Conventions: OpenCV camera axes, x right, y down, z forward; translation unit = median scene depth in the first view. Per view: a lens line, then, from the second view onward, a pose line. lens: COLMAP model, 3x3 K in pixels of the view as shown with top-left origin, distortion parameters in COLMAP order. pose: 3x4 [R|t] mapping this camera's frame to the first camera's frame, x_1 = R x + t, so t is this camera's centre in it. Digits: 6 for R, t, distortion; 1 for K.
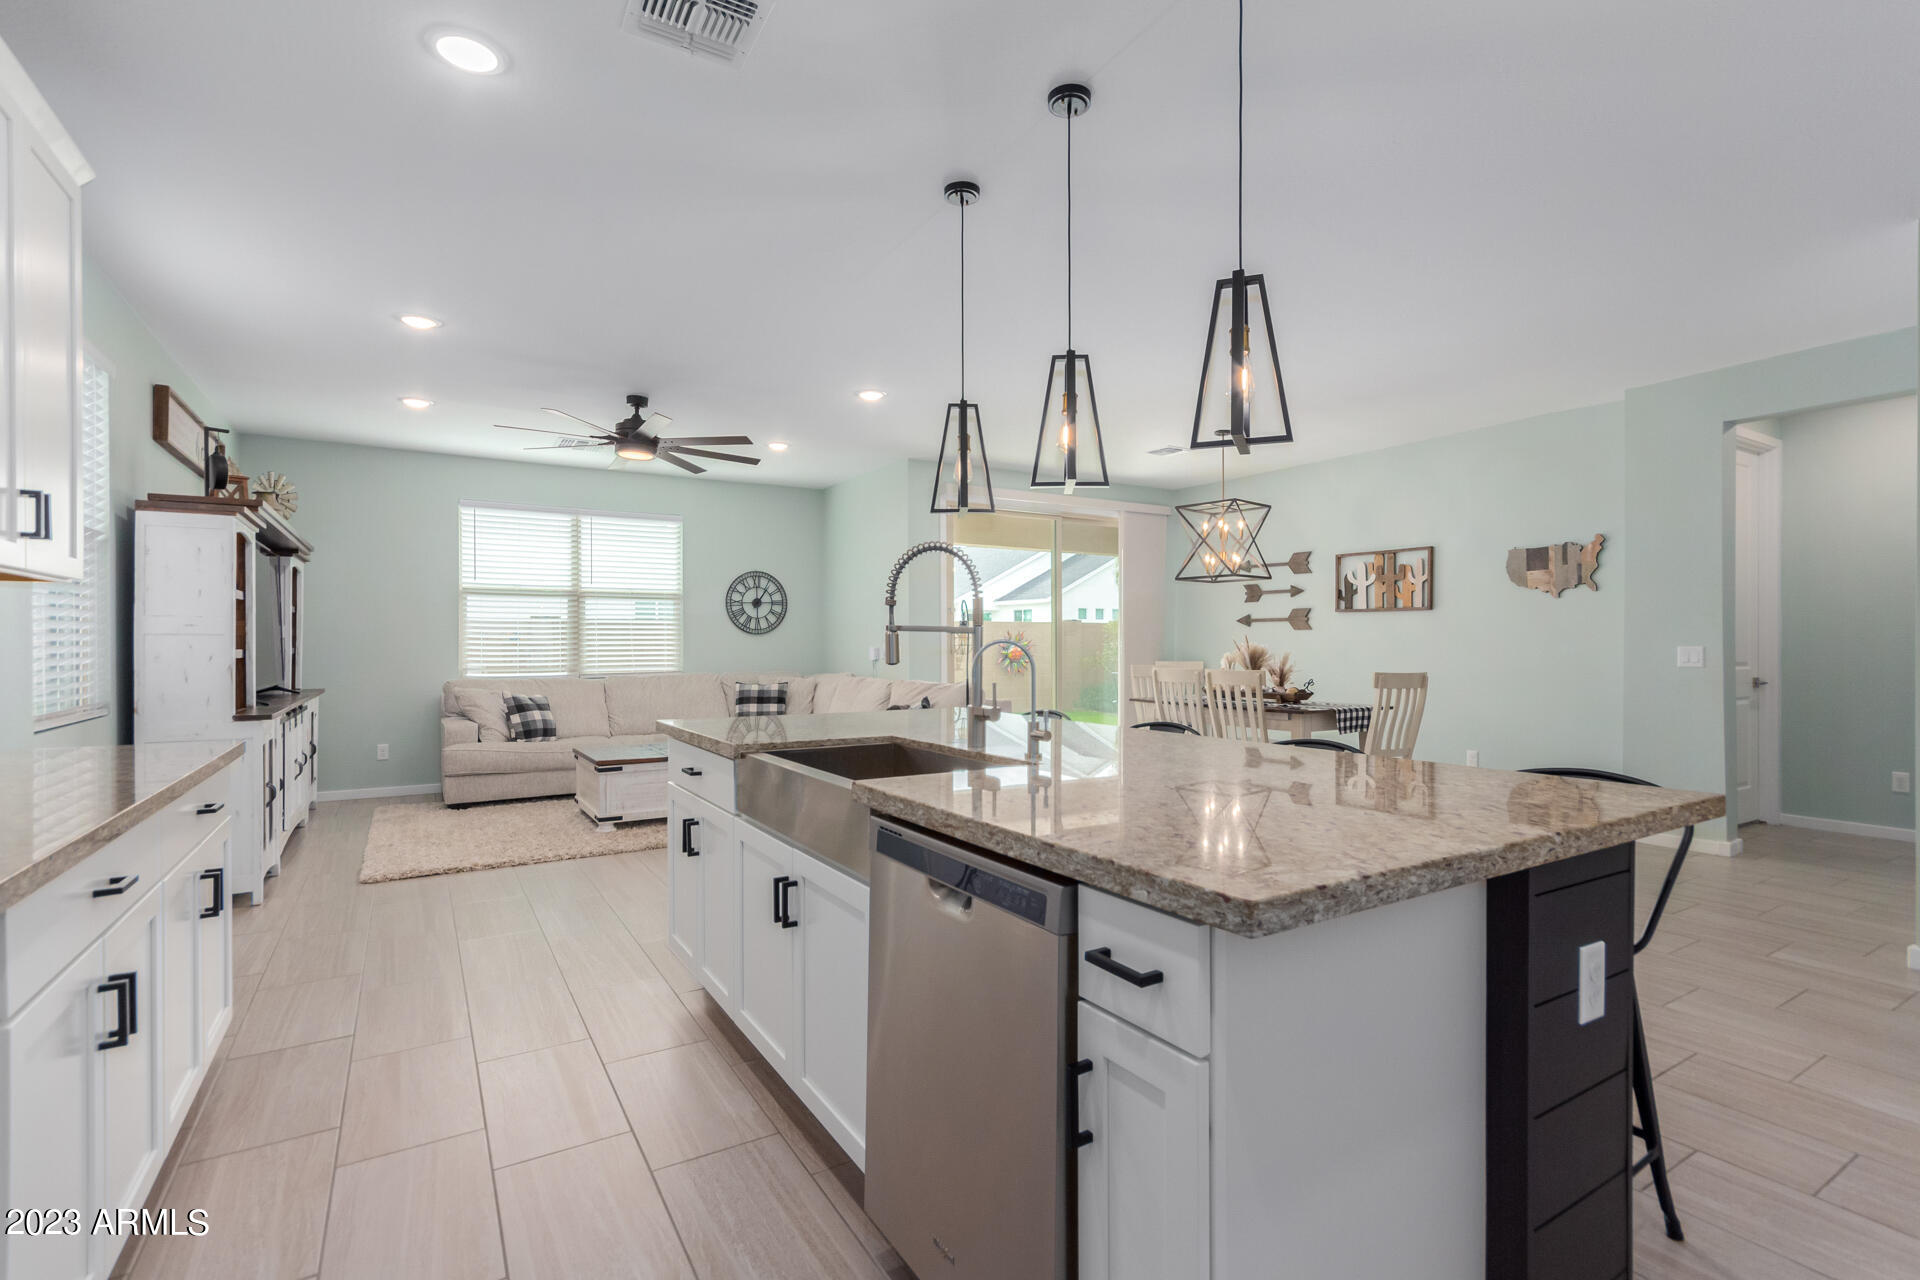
lens RADIAL K [[899.9, 0, 941.2], [0, 899.9, 629.8], [0, 0, 1]] dist [0.003301, -0.000069]
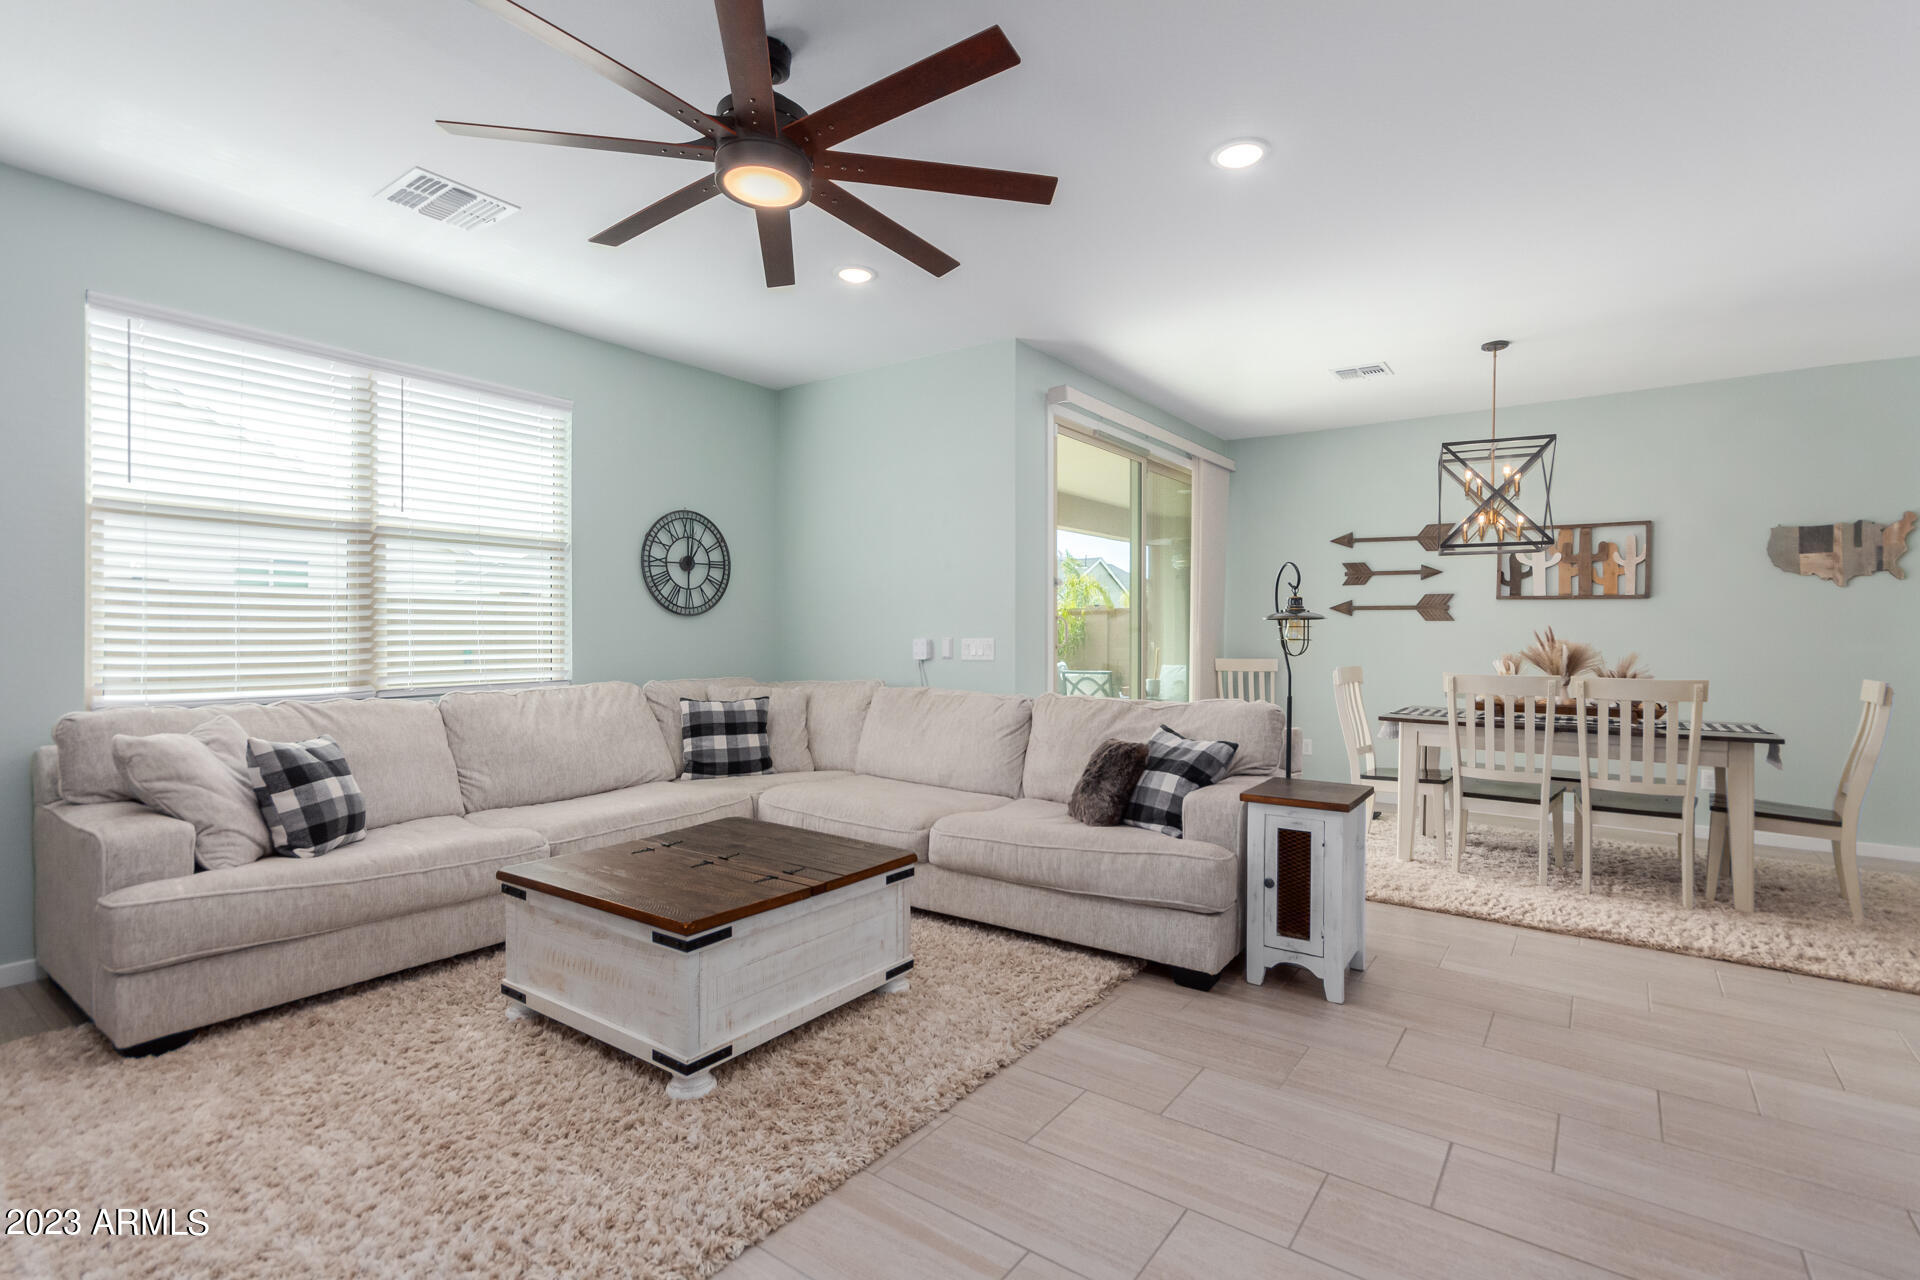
lens RADIAL K [[899.9, 0, 954.5], [0, 899.9, 633.9], [0, 0, 1]] dist [0.003301, -0.000069]
pose [[0.918450, 0.007463, 0.395468, -0.341251], [-0.014415, 0.999789, 0.014611, 0.006951], [-0.395275, -0.019120, 0.918364, 0.463956]]
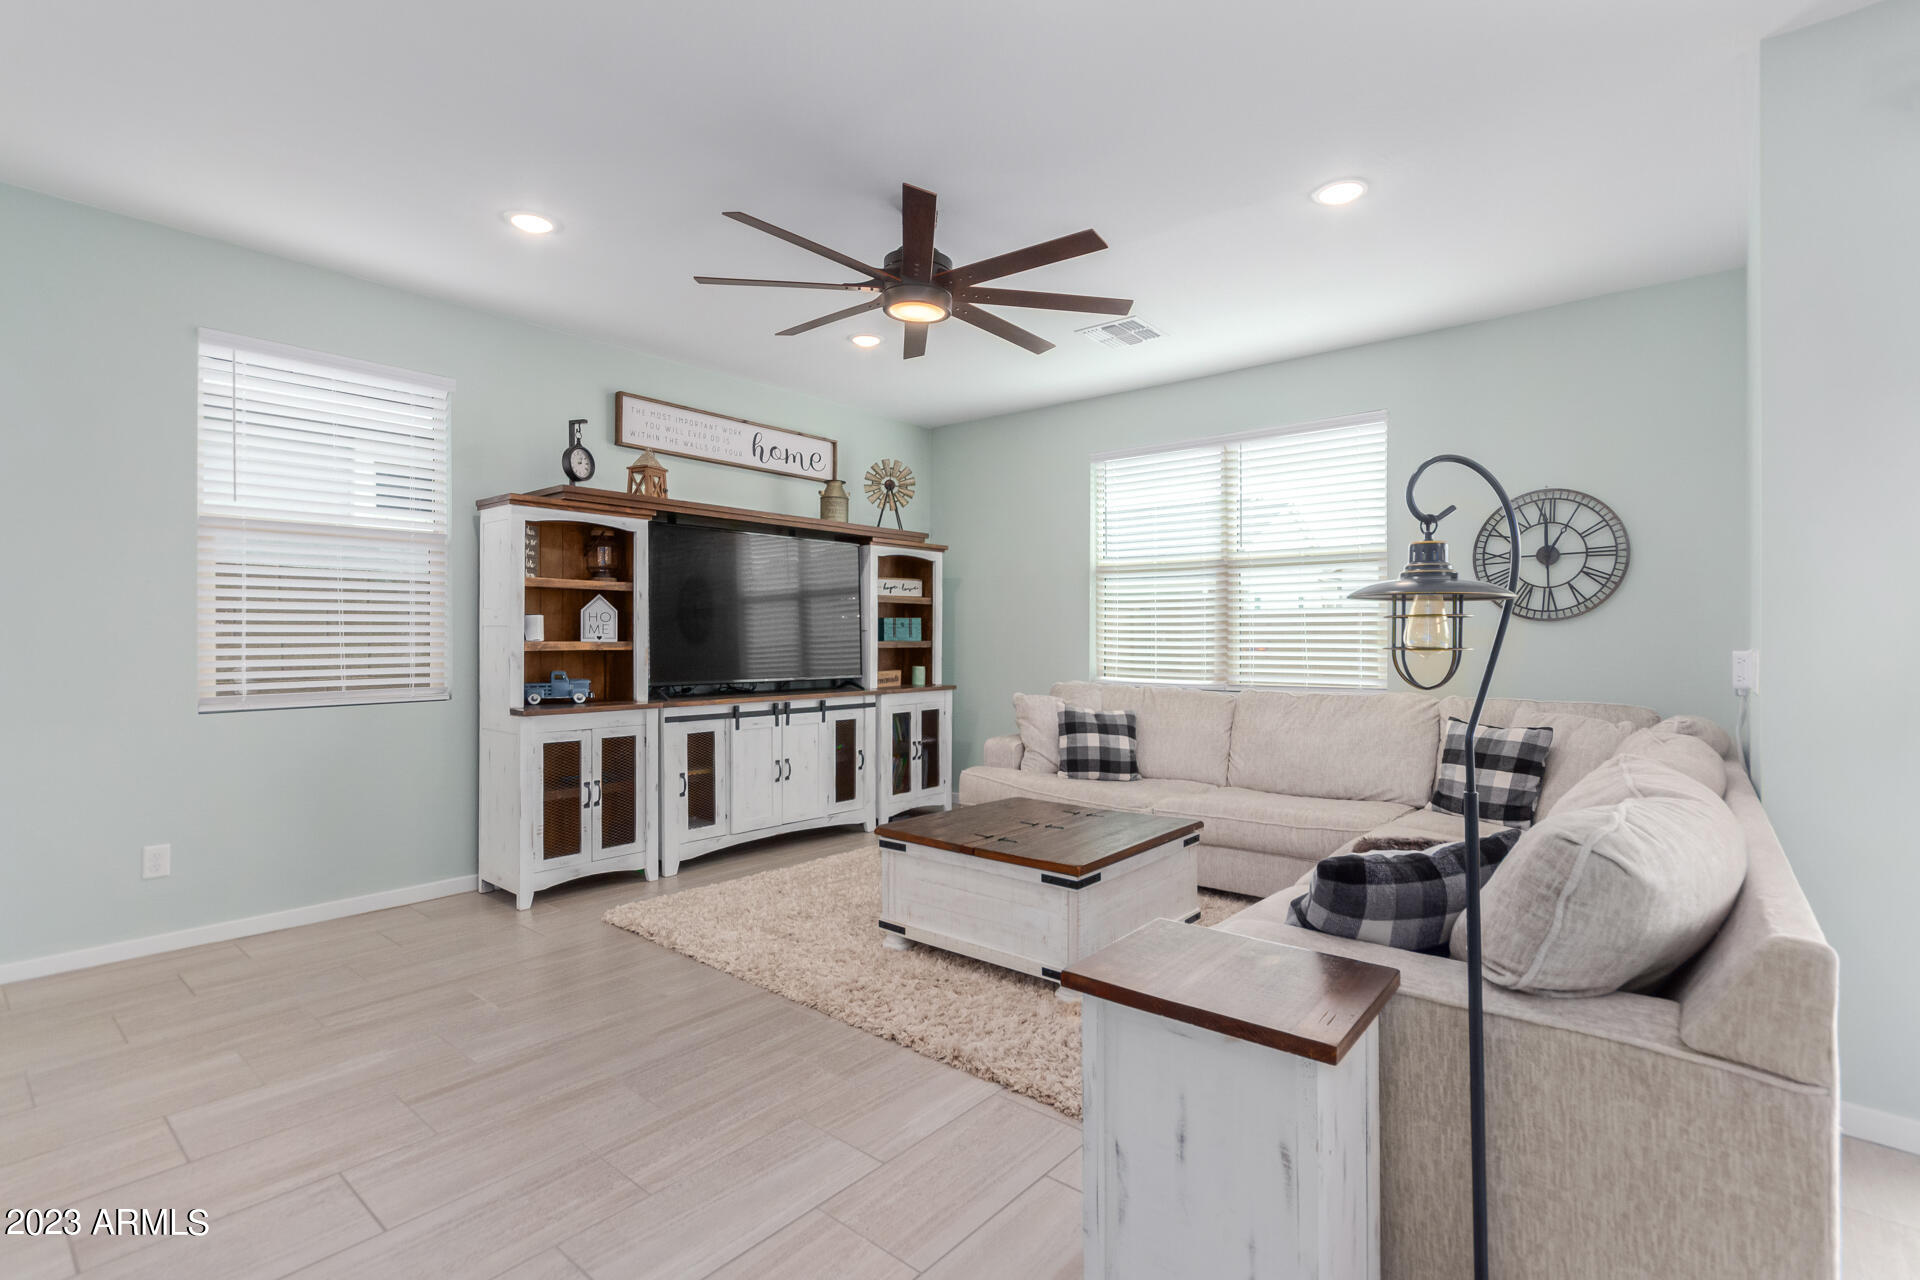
lens RADIAL K [[899.9, 0, 952.3], [0, 899.9, 641.0], [0, 0, 1]] dist [0.003301, -0.000069]
pose [[0.313897, 0.014802, -0.949342, 0.186359], [0.018703, 0.999588, 0.021769, -0.000782], [0.949273, -0.024589, 0.313491, 0.670997]]
